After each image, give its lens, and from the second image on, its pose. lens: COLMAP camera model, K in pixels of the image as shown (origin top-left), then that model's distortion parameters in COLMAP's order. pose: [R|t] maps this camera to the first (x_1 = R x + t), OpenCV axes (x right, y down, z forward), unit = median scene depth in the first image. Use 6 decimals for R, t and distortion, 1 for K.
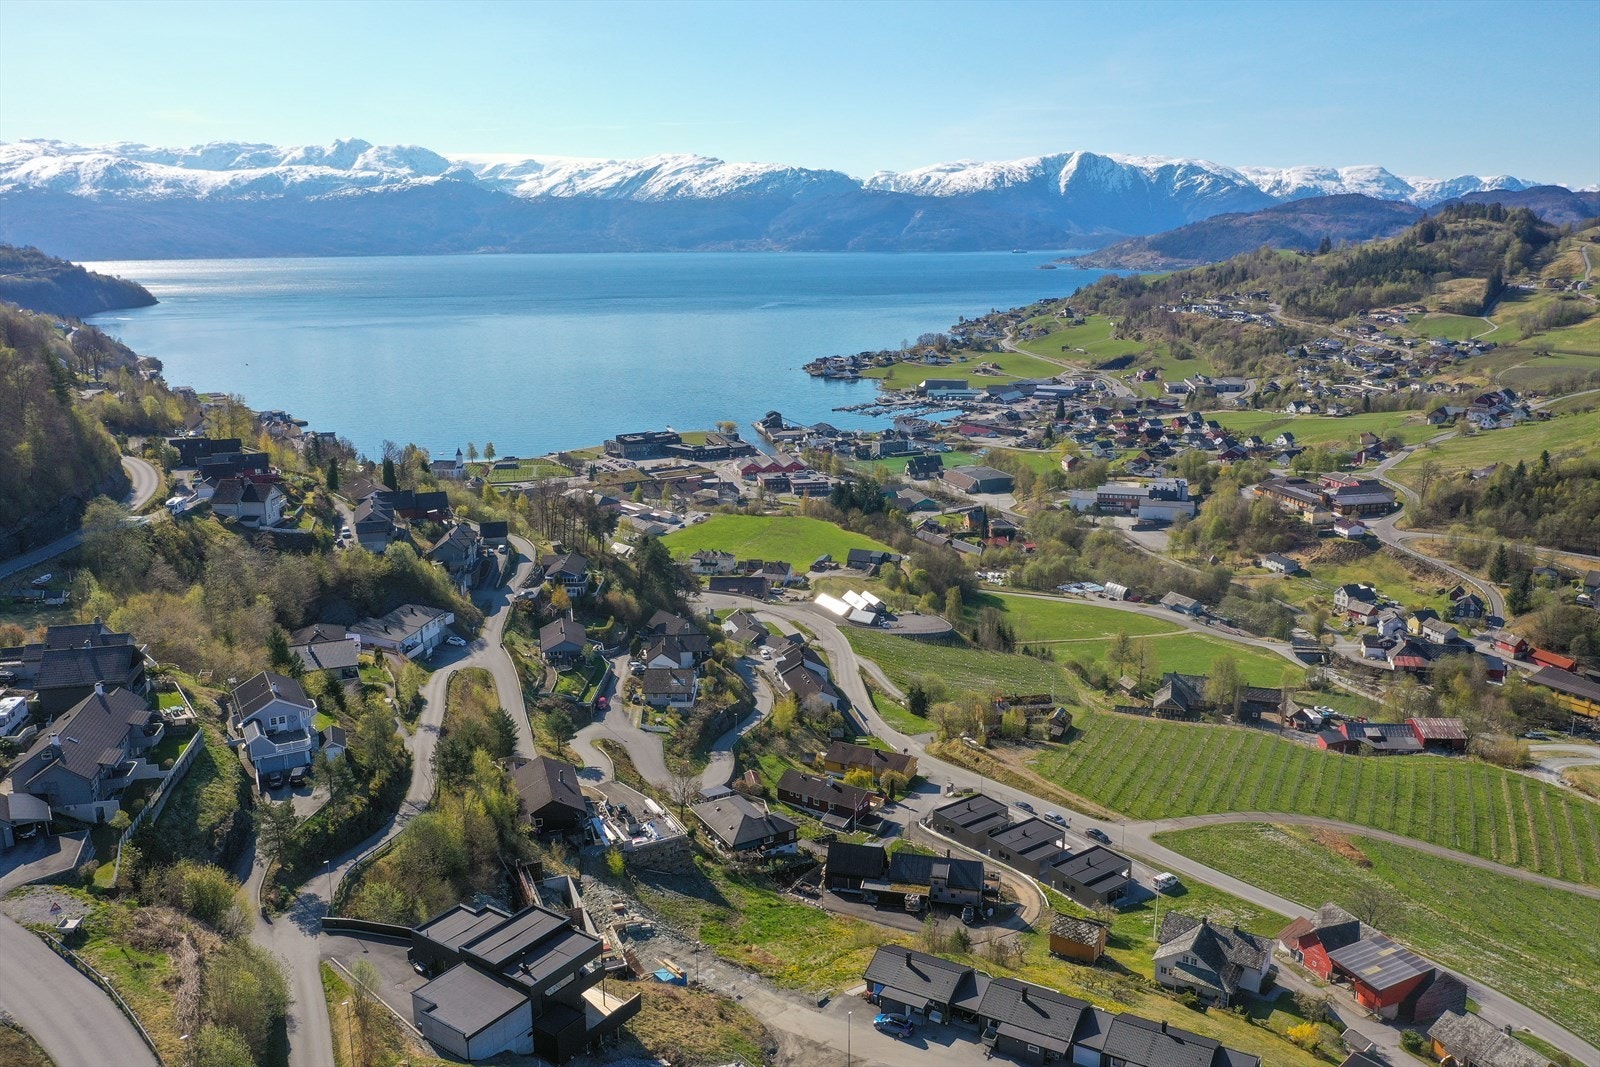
lens RADIAL K [[1265.6, 0, 799.3], [0, 1265.6, 531.3], [0, 0, 1]] dist [-0.003490, 0.000884]
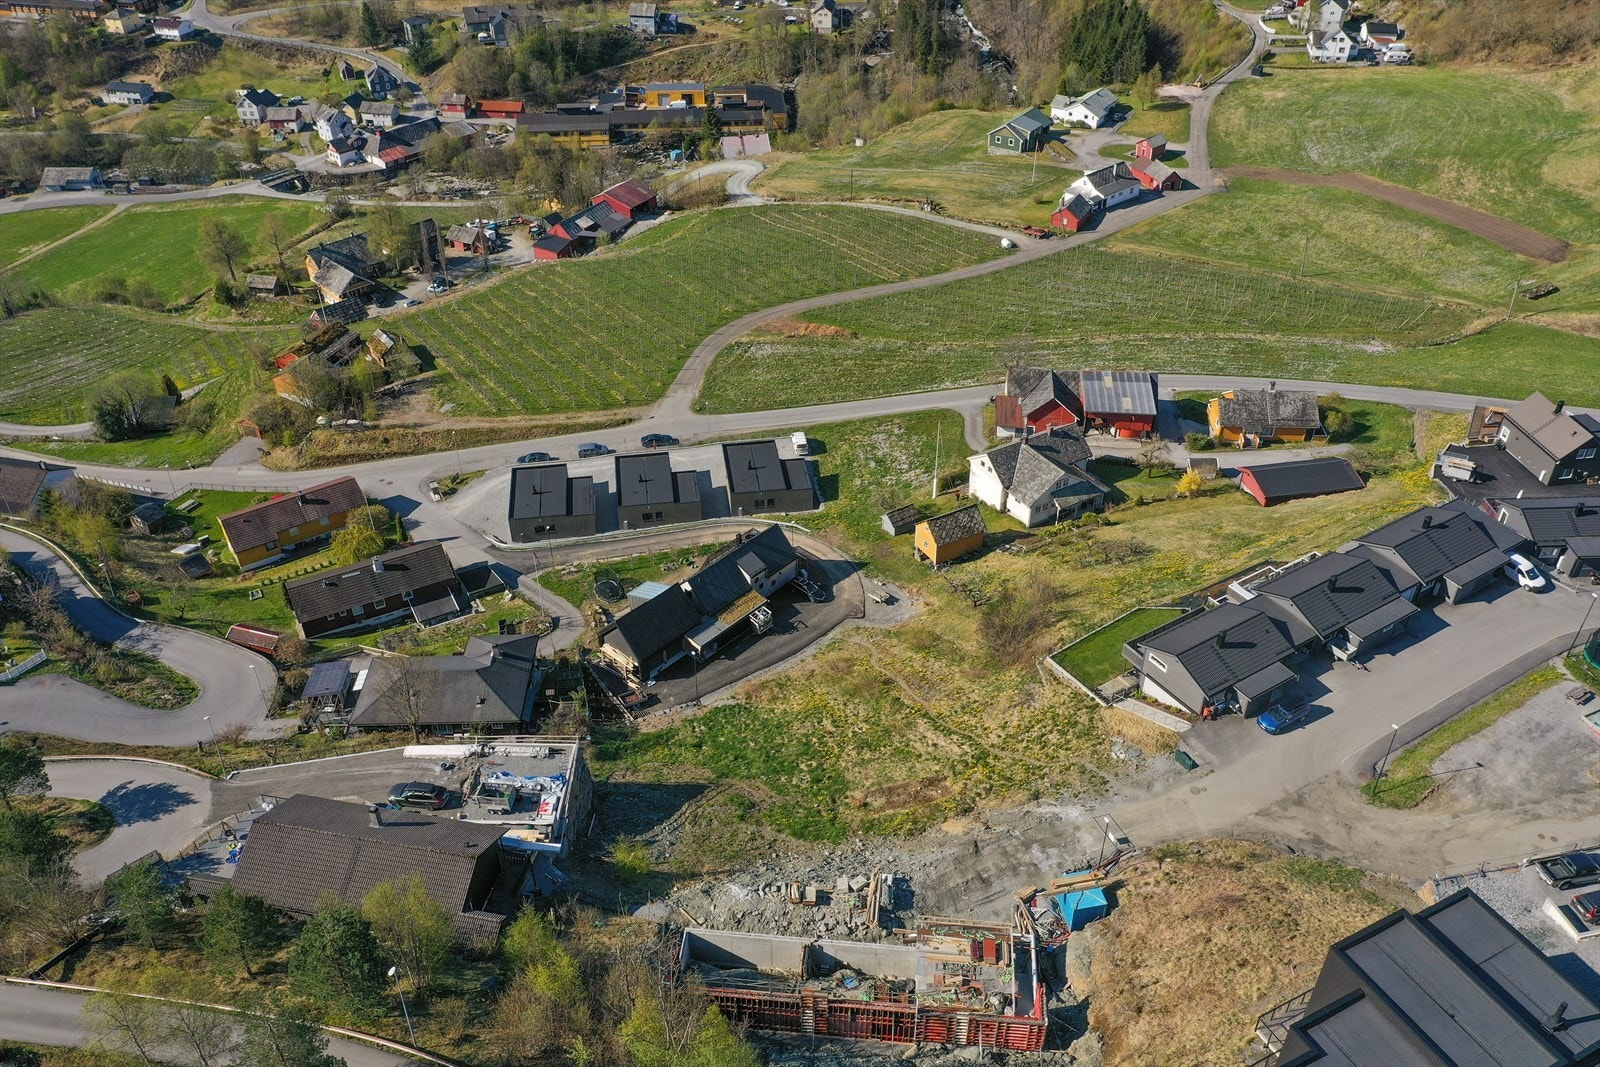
lens RADIAL K [[1265.6, 0, 798.1], [0, 1265.6, 529.9], [0, 0, 1]] dist [-0.003490, 0.000884]
pose [[0.476341, -0.514217, 0.713218, -0.103936], [0.210662, 0.854276, 0.475220, -0.023160], [-0.853651, -0.076119, 0.515253, 0.167127]]
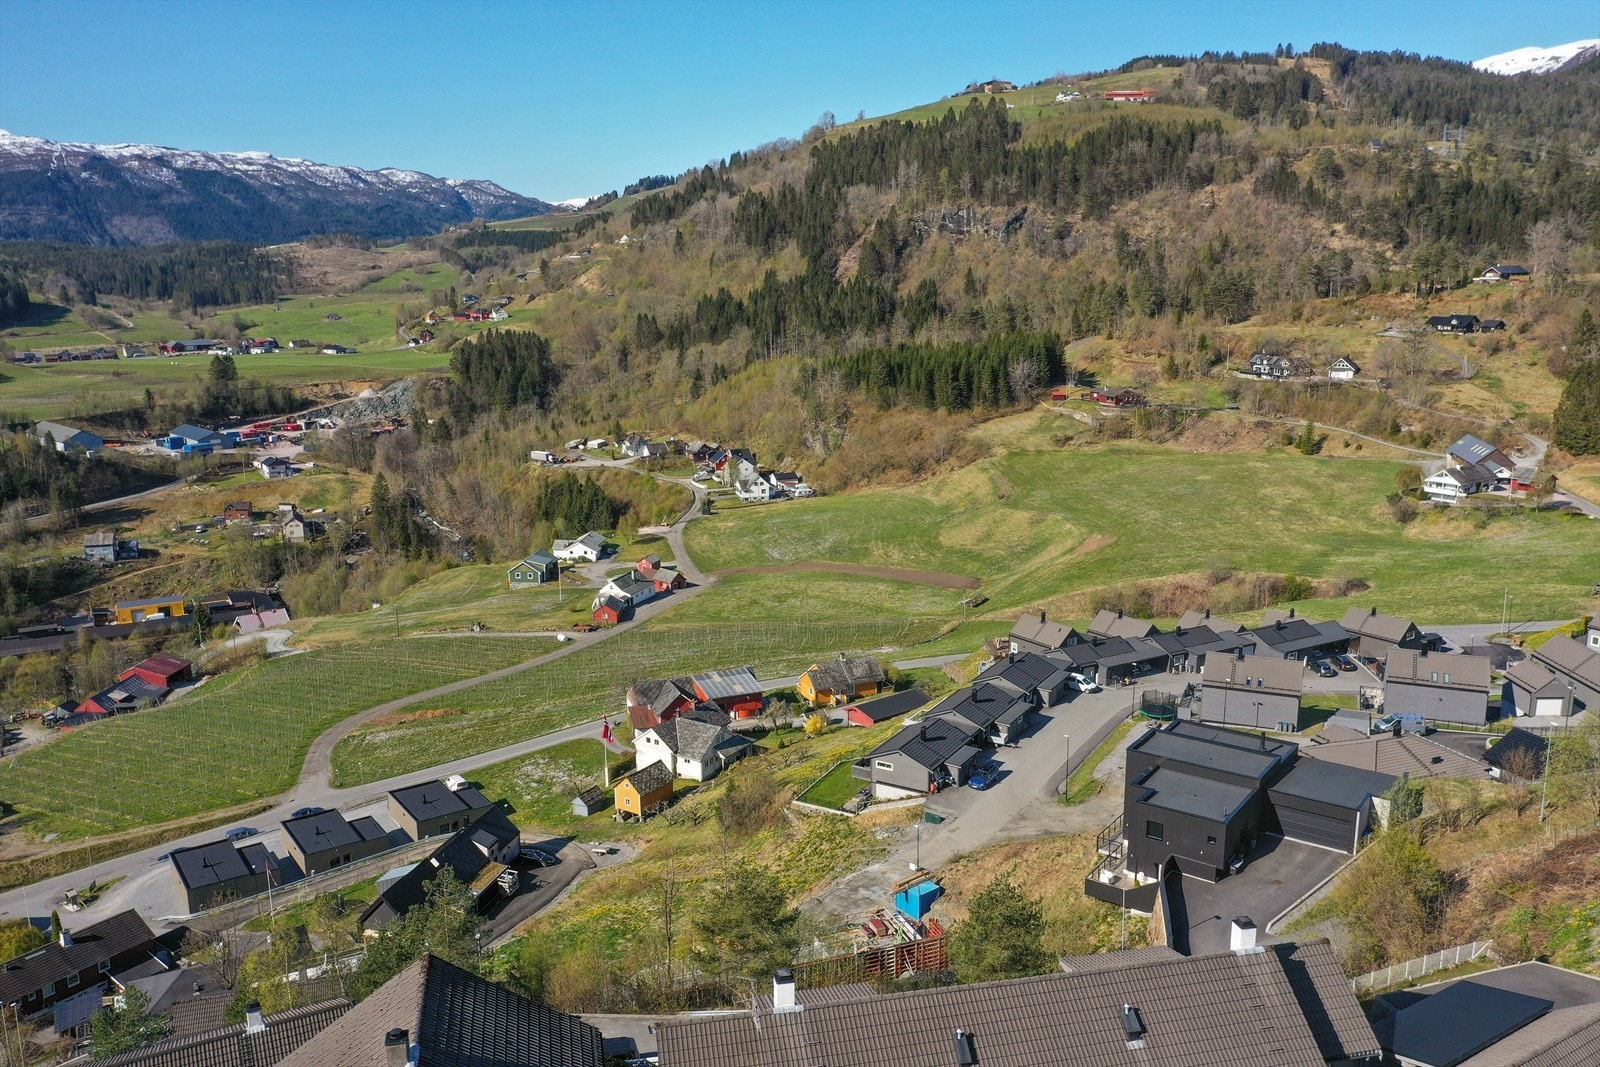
lens RADIAL K [[1265.6, 0, 794.4], [0, 1265.6, 534.2], [0, 0, 1]] dist [-0.003490, 0.000884]
pose [[0.026751, -0.211109, 0.977096, -0.162040], [0.243718, 0.949328, 0.198437, -0.003267], [-0.969477, 0.232828, 0.076847, 0.196962]]
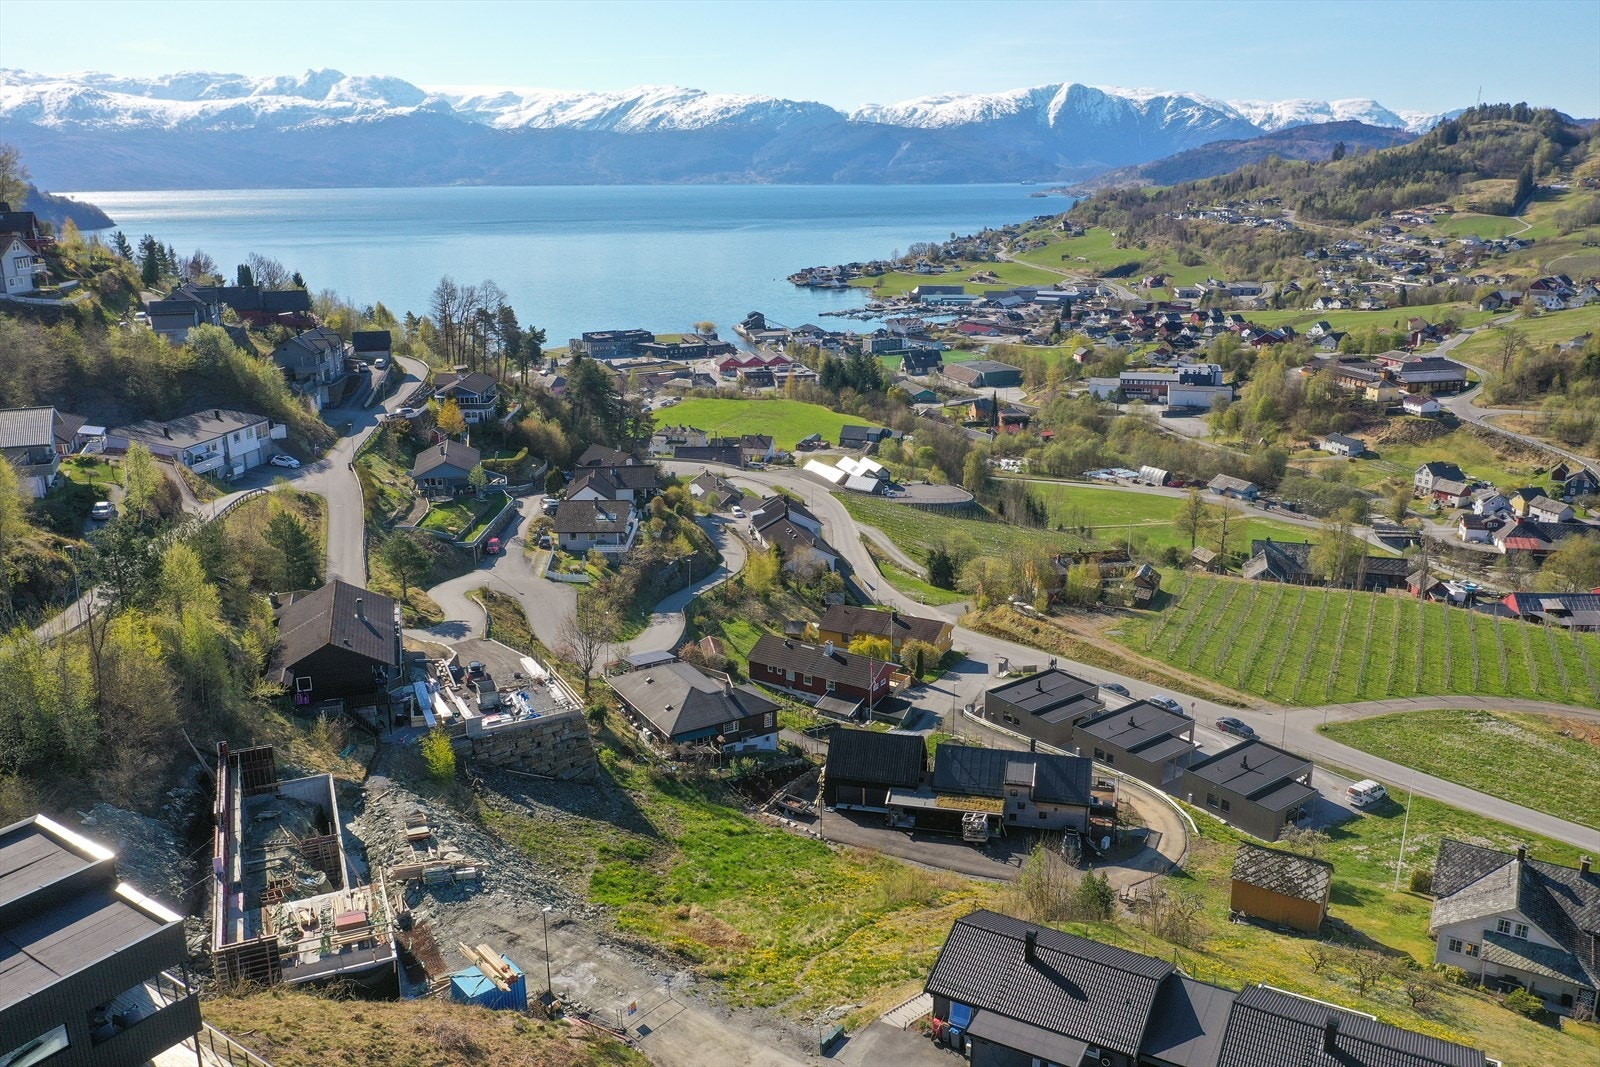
lens RADIAL K [[1265.6, 0, 798.0], [0, 1265.6, 534.6], [0, 0, 1]] dist [-0.003490, 0.000884]
pose [[0.999940, -0.002212, 0.010763, 0.000497], [0.001681, 0.998793, 0.049084, 0.035177], [-0.010859, -0.049062, 0.998737, 0.114864]]
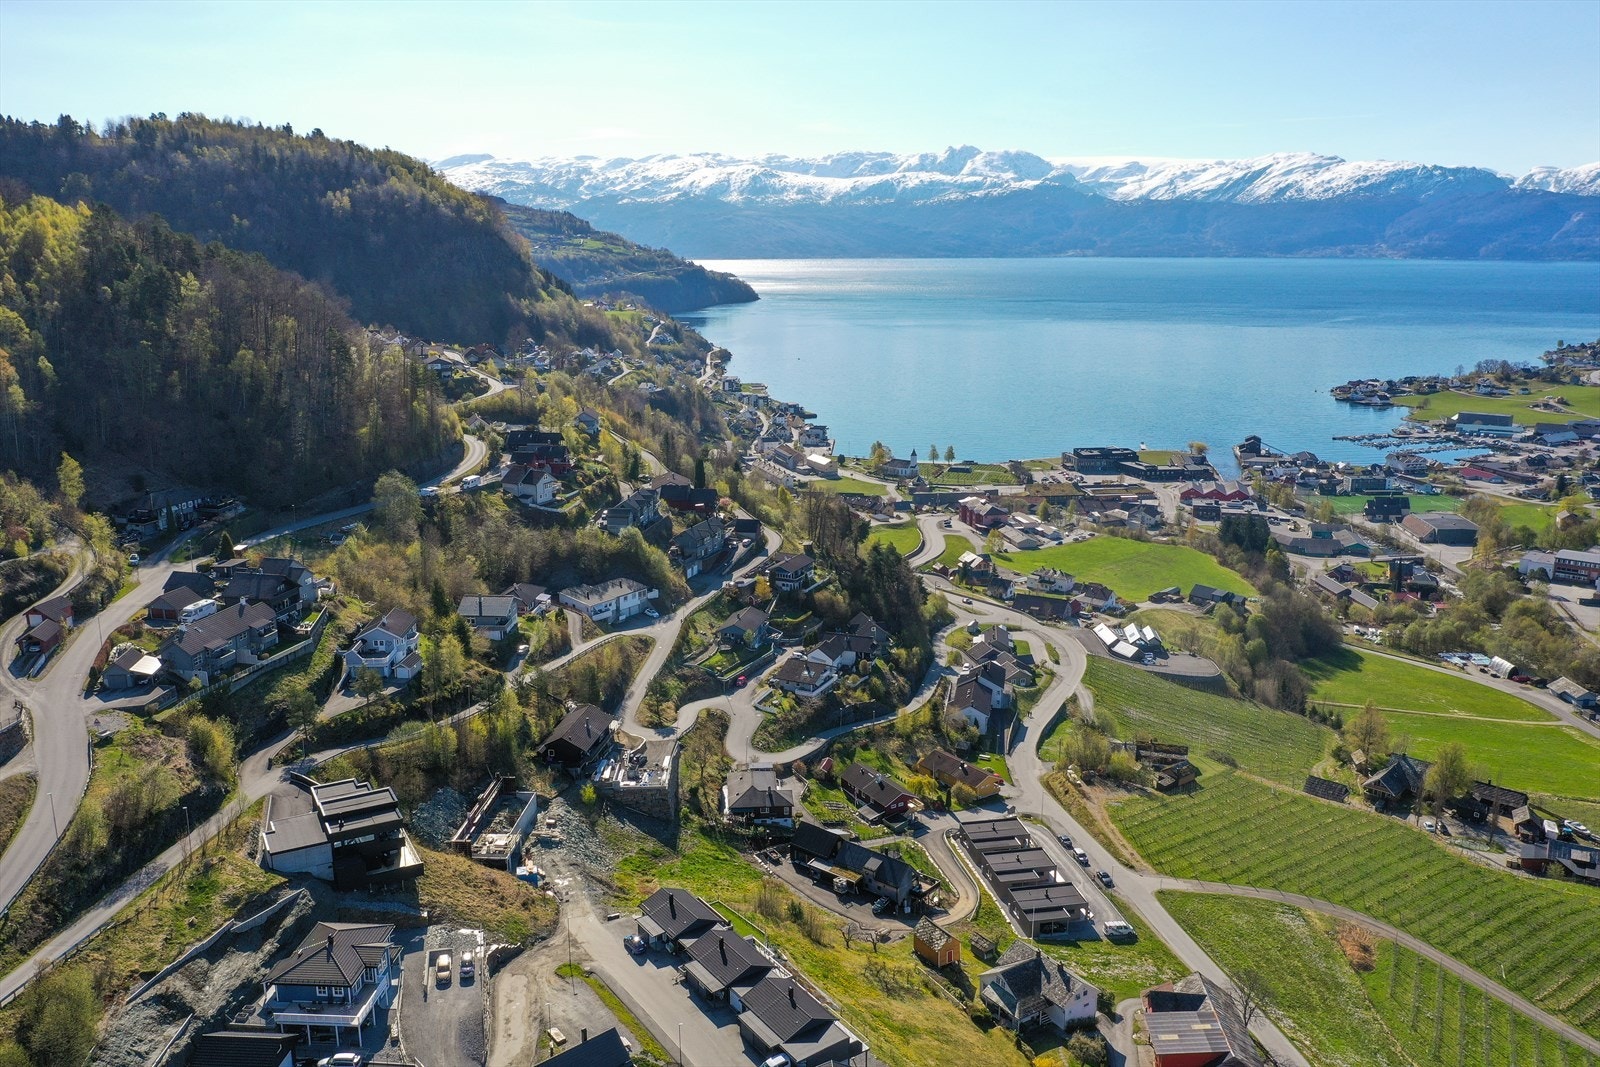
lens RADIAL K [[1265.6, 0, 797.1], [0, 1265.6, 530.2], [0, 0, 1]] dist [-0.003490, 0.000884]
pose [[0.897807, 0.104094, -0.427911, 0.138019], [-0.105144, 0.994230, 0.021252, -0.012312], [0.427654, 0.025913, 0.903571, -0.015888]]
